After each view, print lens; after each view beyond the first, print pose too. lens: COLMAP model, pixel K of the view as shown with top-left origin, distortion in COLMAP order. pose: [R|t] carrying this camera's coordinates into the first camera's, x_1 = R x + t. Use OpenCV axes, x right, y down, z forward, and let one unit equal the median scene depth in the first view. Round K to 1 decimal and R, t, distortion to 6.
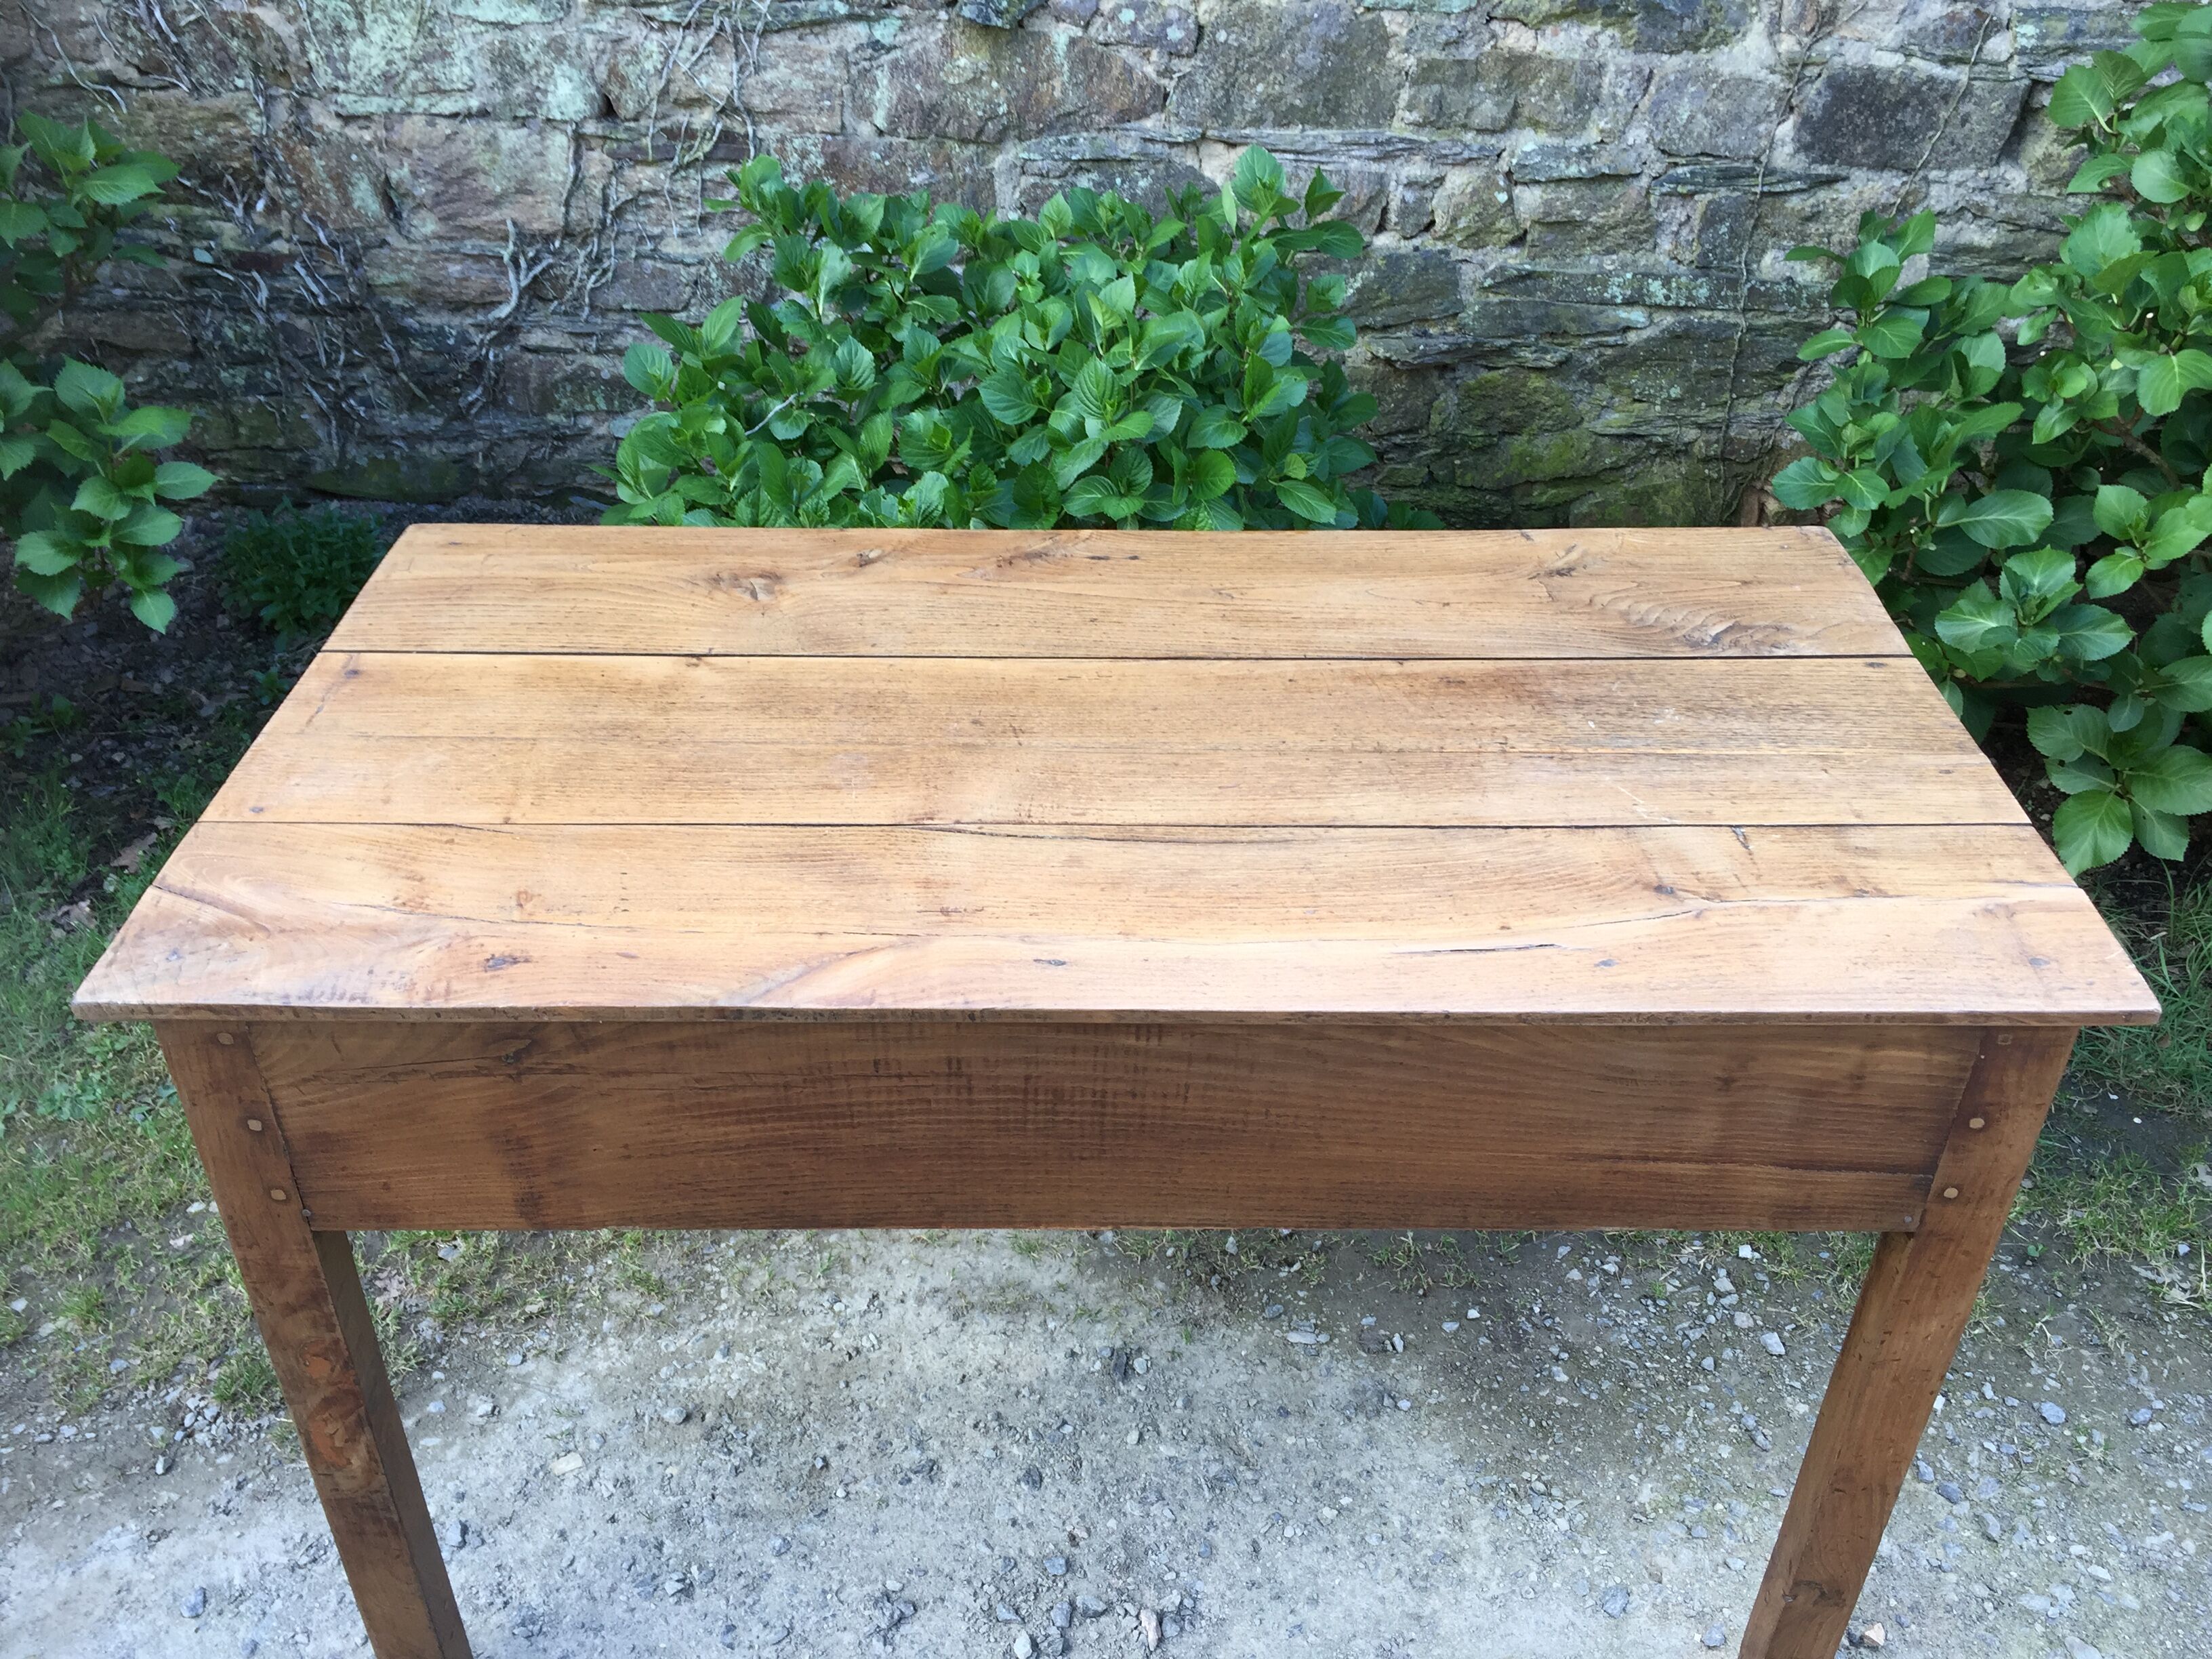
lens RADIAL K [[1921.1, 0, 1122.0], [0, 1921.1, 814.6], [0, 0, 1]] dist [0.094116, -0.130370]
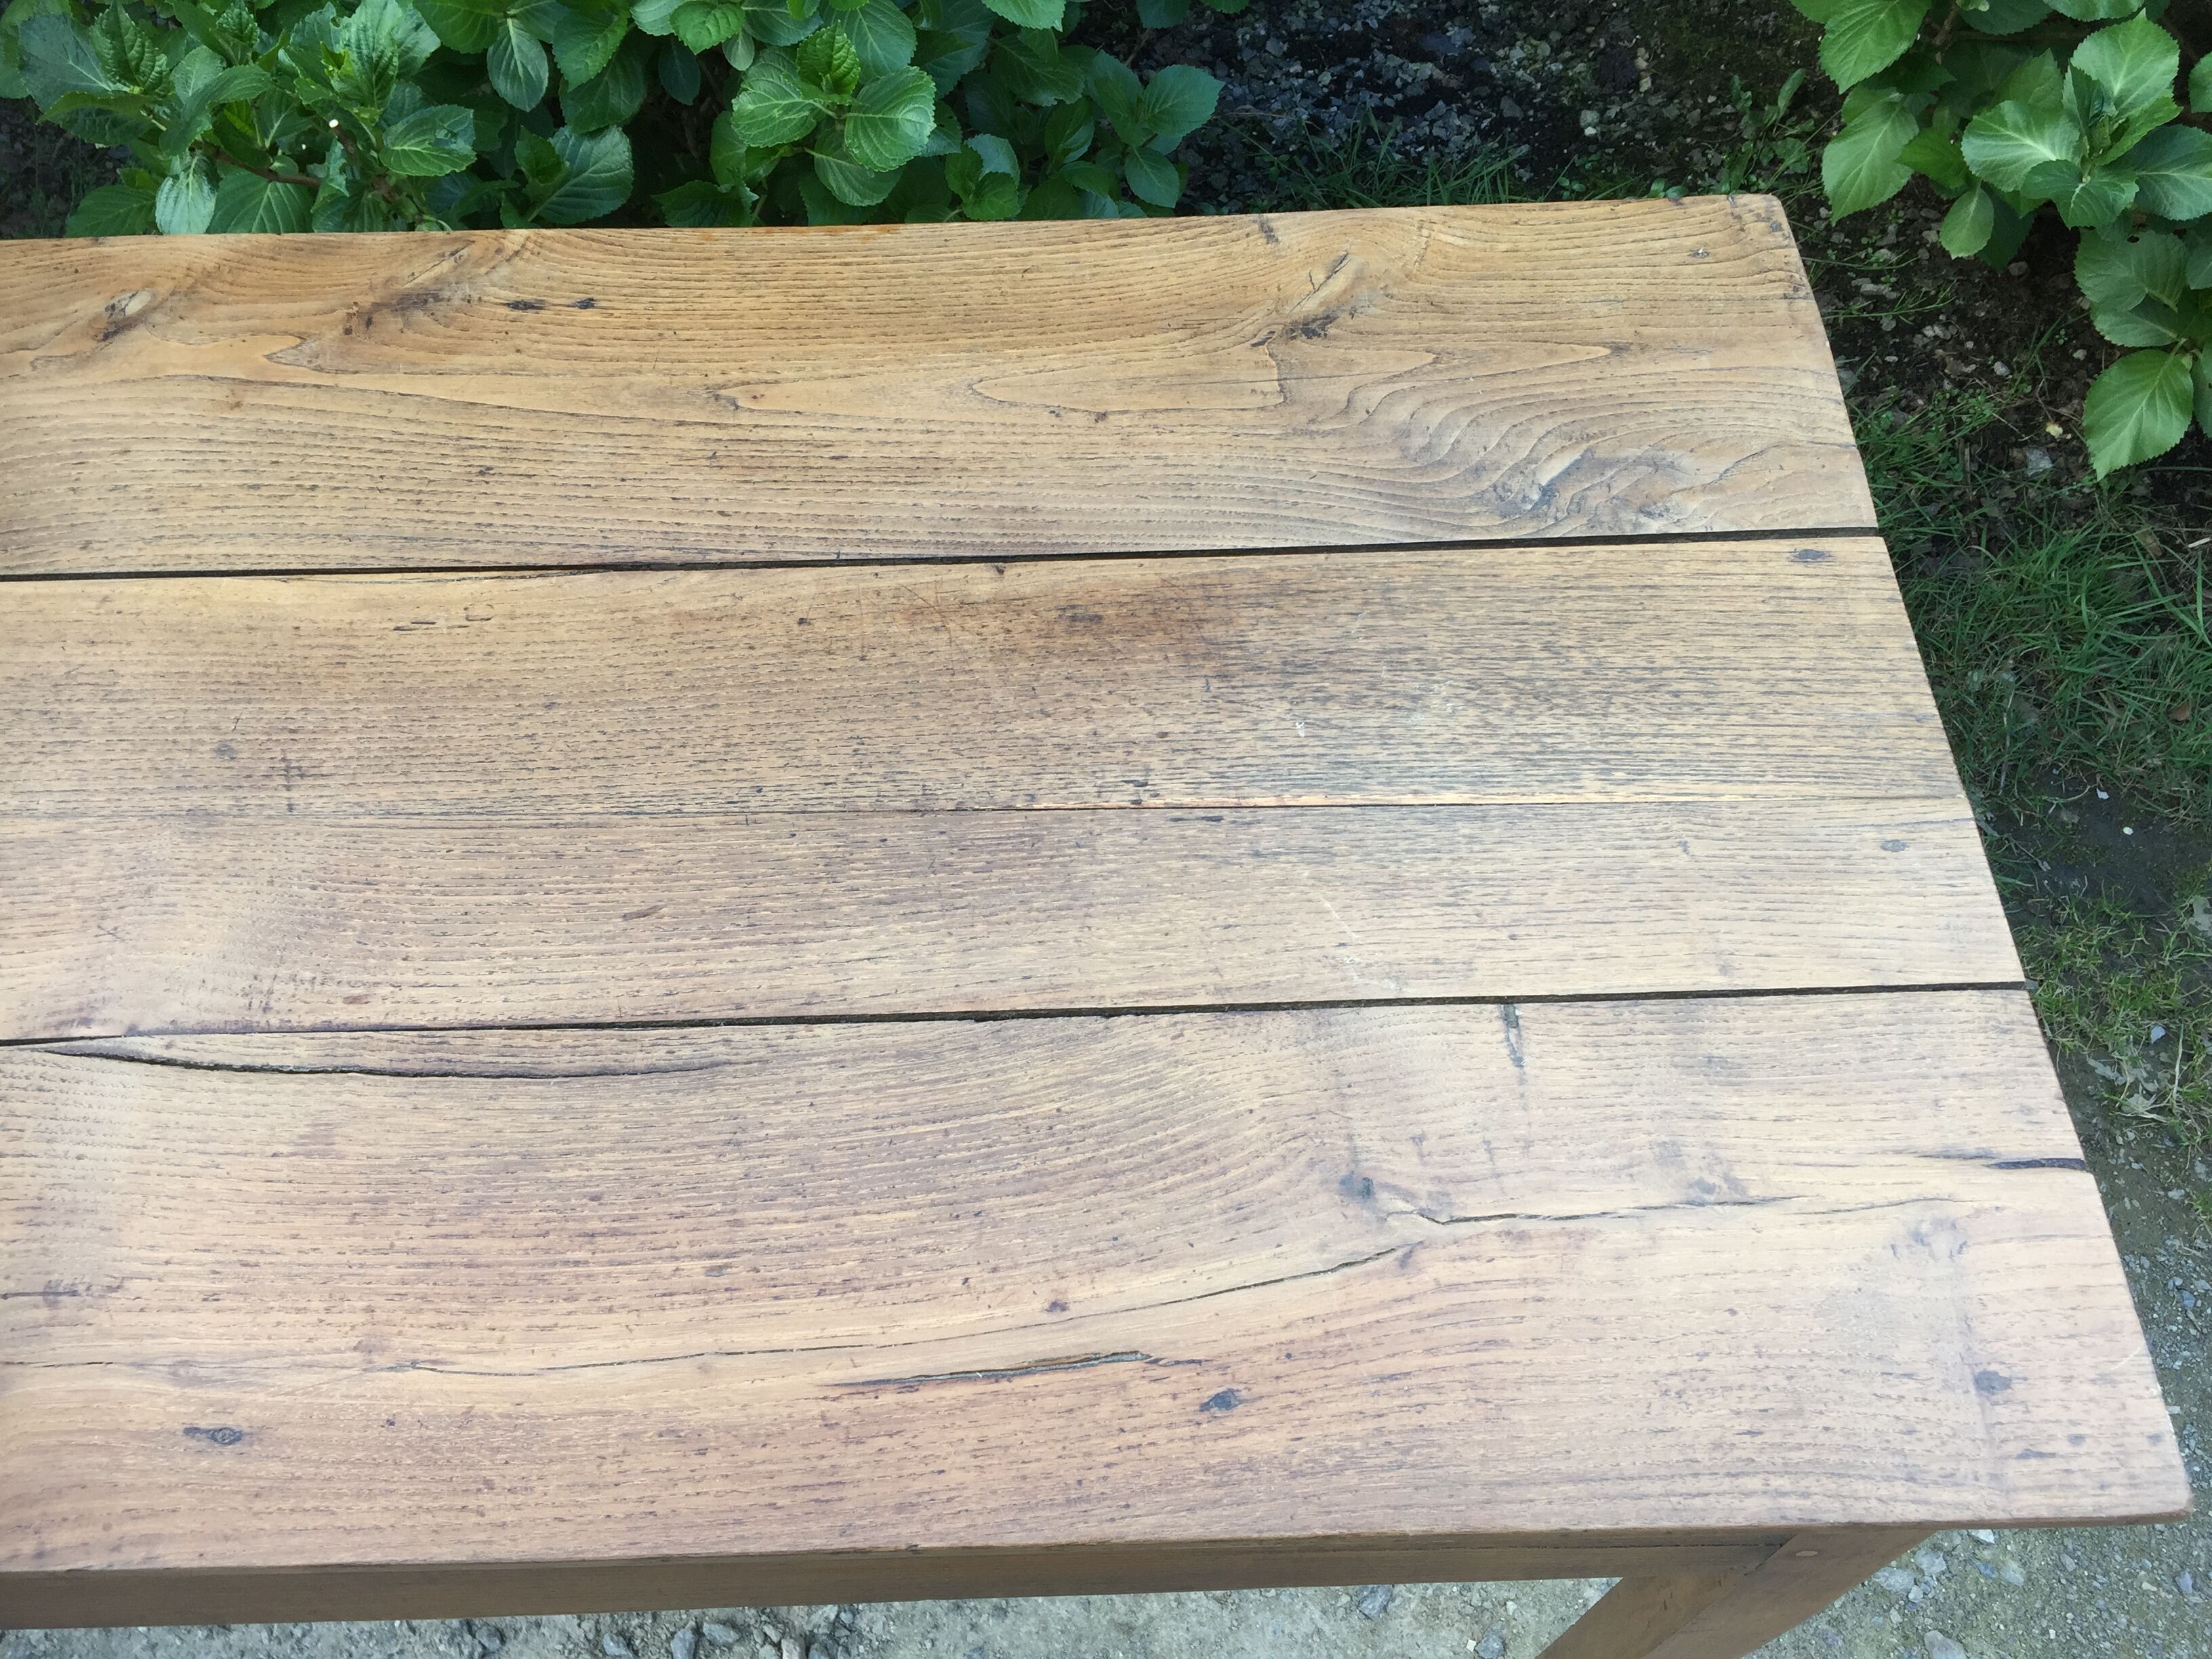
lens RADIAL K [[1901.9, 0, 1116.1], [0, 1901.9, 837.6], [0, 0, 1]] dist [0.091126, -0.125403]
pose [[0.999594, -0.028443, -0.001658, 0.095438], [0.026821, 0.919748, 0.391592, -0.122219], [-0.009613, -0.391477, 0.920138, 0.235692]]
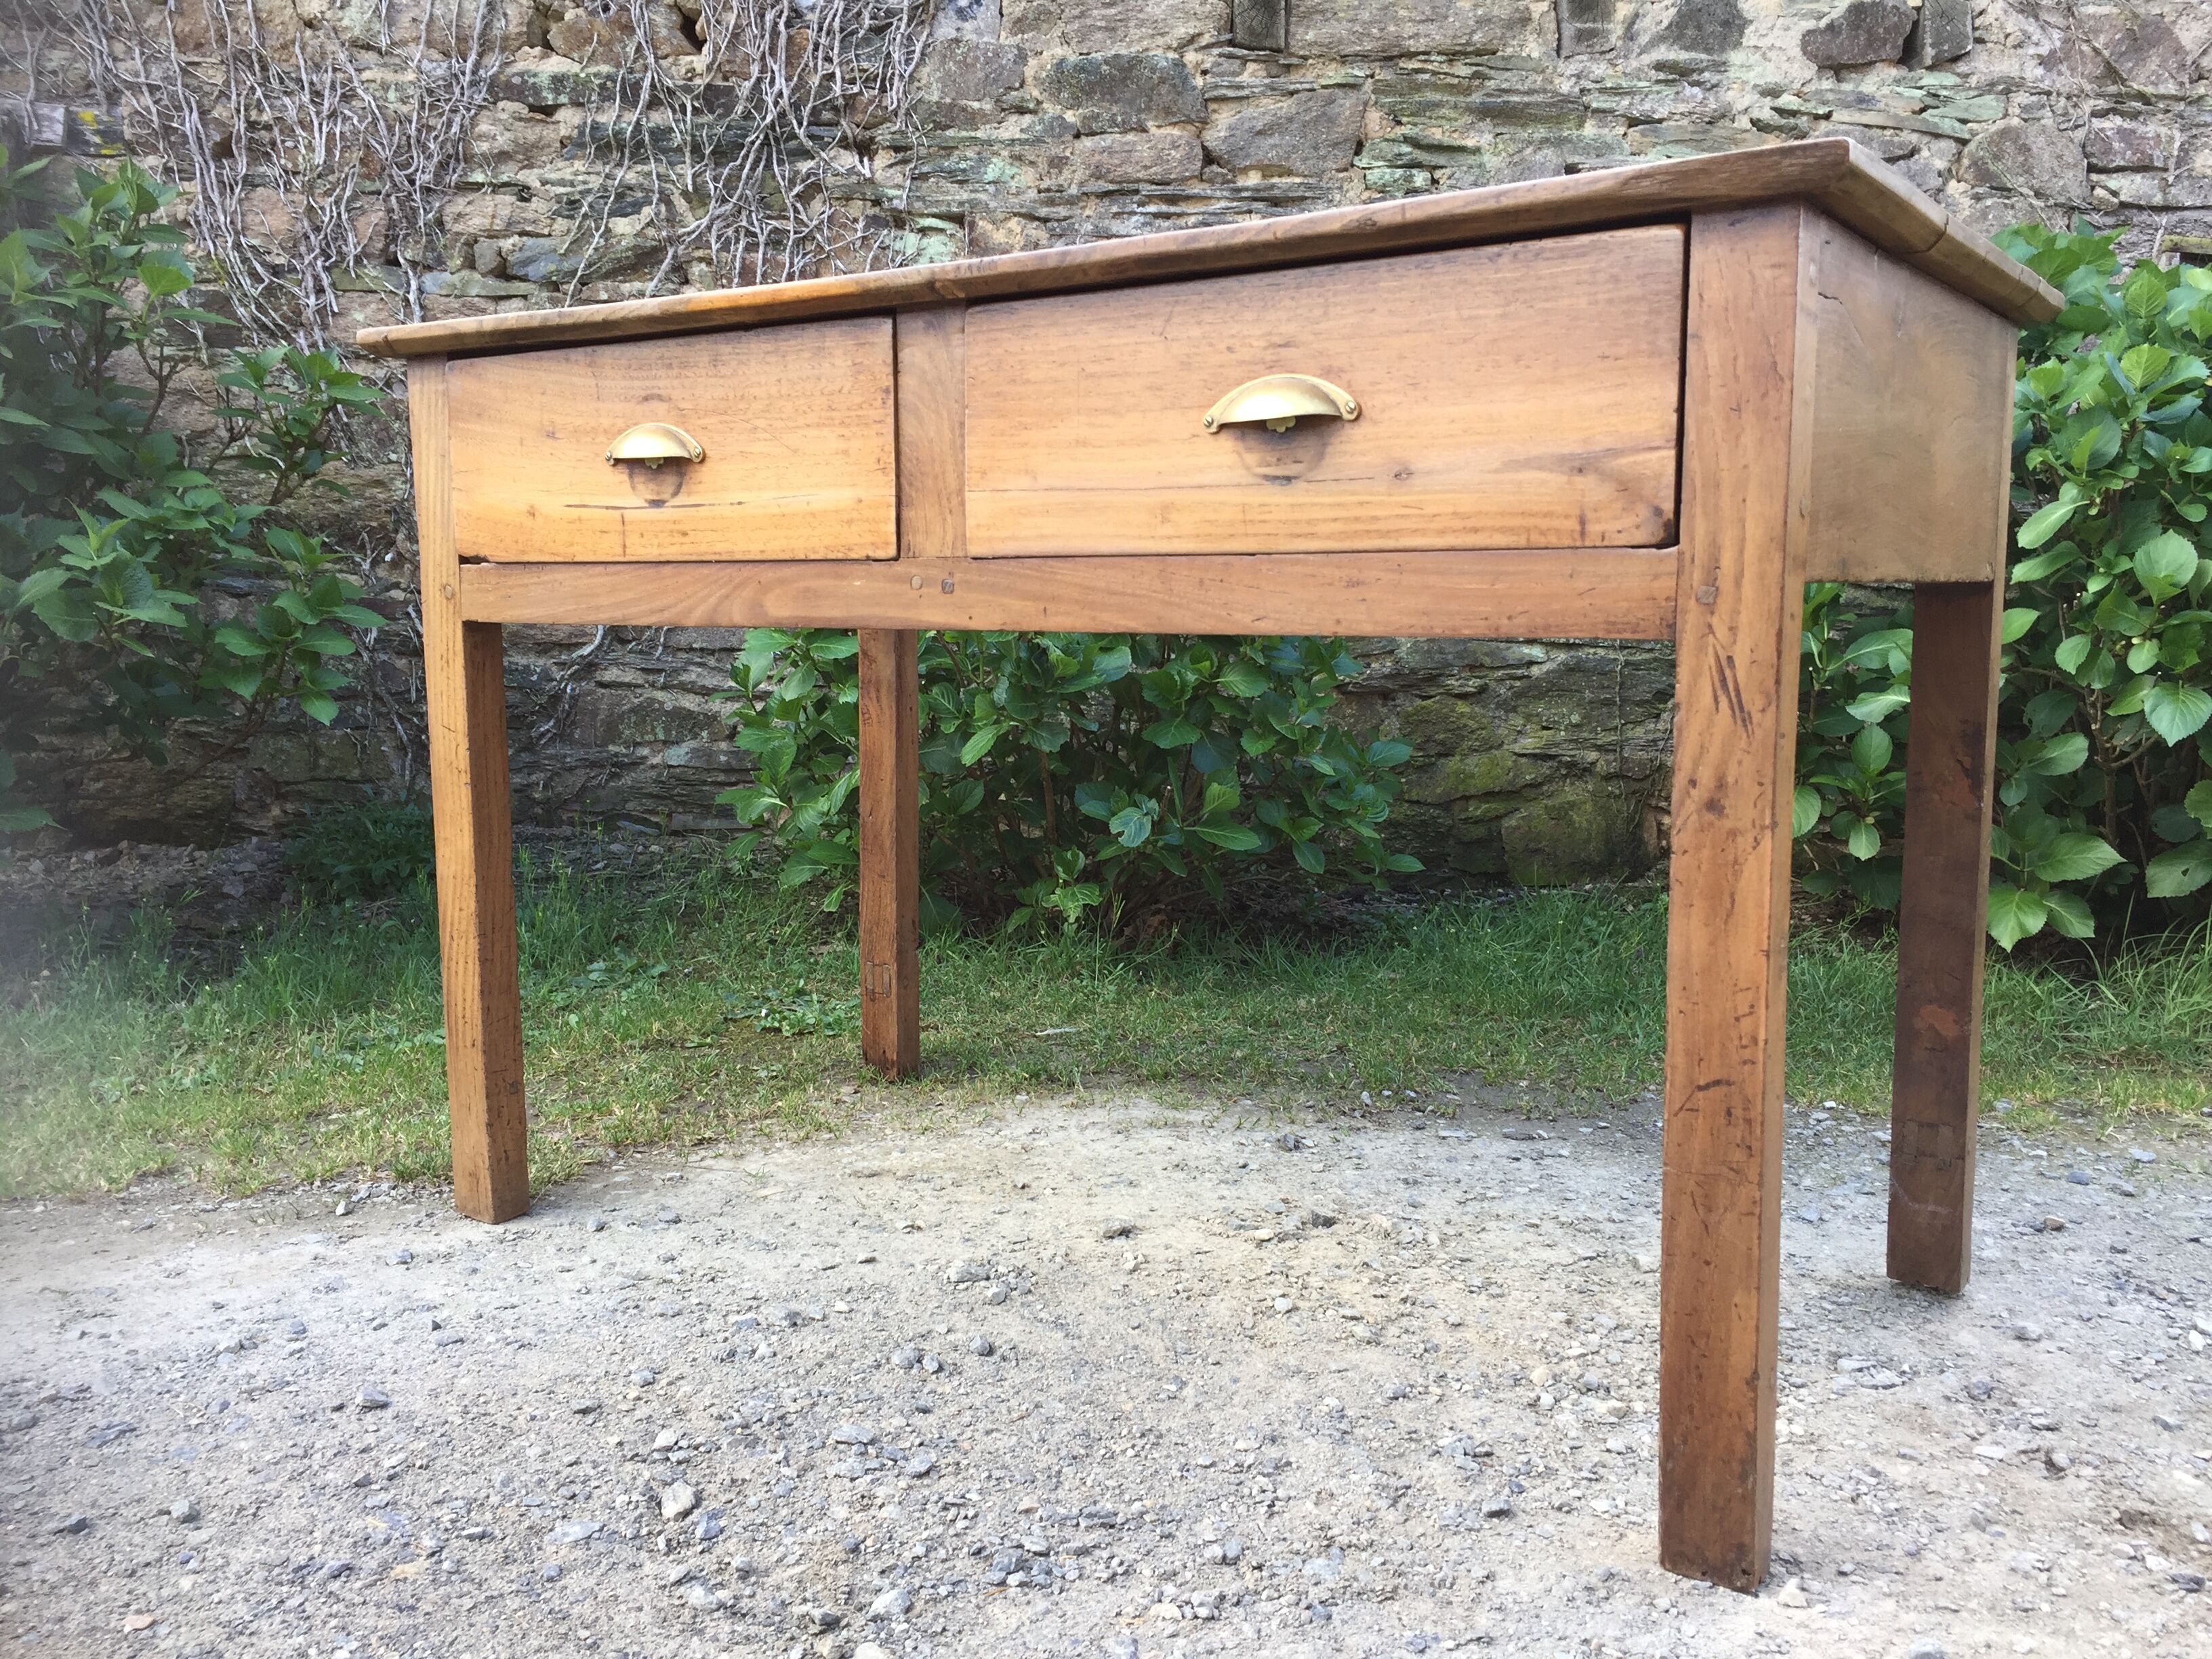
lens RADIAL K [[1896.9, 0, 1118.1], [0, 1896.9, 830.5], [0, 0, 1]] dist [0.095283, -0.132803]
pose [[0.993464, 0.003248, 0.114101, -0.142611], [0.051116, 0.881110, -0.470141, 0.417957], [-0.102062, 0.472901, 0.875185, 0.021878]]
